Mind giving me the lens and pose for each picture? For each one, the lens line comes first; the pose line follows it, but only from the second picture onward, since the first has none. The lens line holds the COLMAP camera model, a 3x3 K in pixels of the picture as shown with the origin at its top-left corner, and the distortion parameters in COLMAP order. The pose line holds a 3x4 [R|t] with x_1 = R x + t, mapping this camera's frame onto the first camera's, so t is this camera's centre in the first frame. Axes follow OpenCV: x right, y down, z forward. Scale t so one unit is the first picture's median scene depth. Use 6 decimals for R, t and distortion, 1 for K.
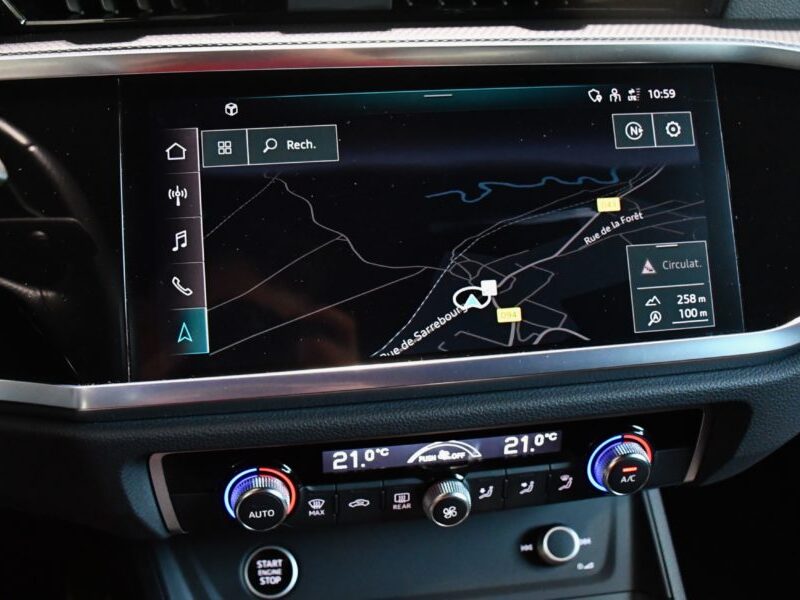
lens RADIAL K [[941.7, 0, 374.2], [0, 941.7, 303.8], [0, 0, 1]] dist [-0.148518, 0.064488]
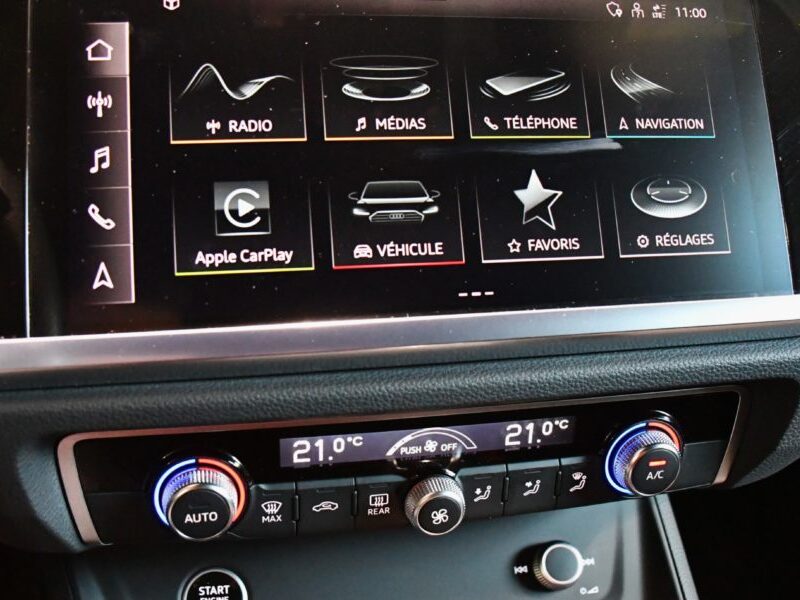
lens RADIAL K [[966.1, 0, 400.8], [0, 966.1, 290.1], [0, 0, 1]] dist [-0.156560, 0.084397]
pose [[0.997428, 0.008081, 0.071216, -0.011683], [-0.004397, 0.998651, -0.051738, 0.072005], [-0.071538, 0.051291, 0.996118, 0.176510]]
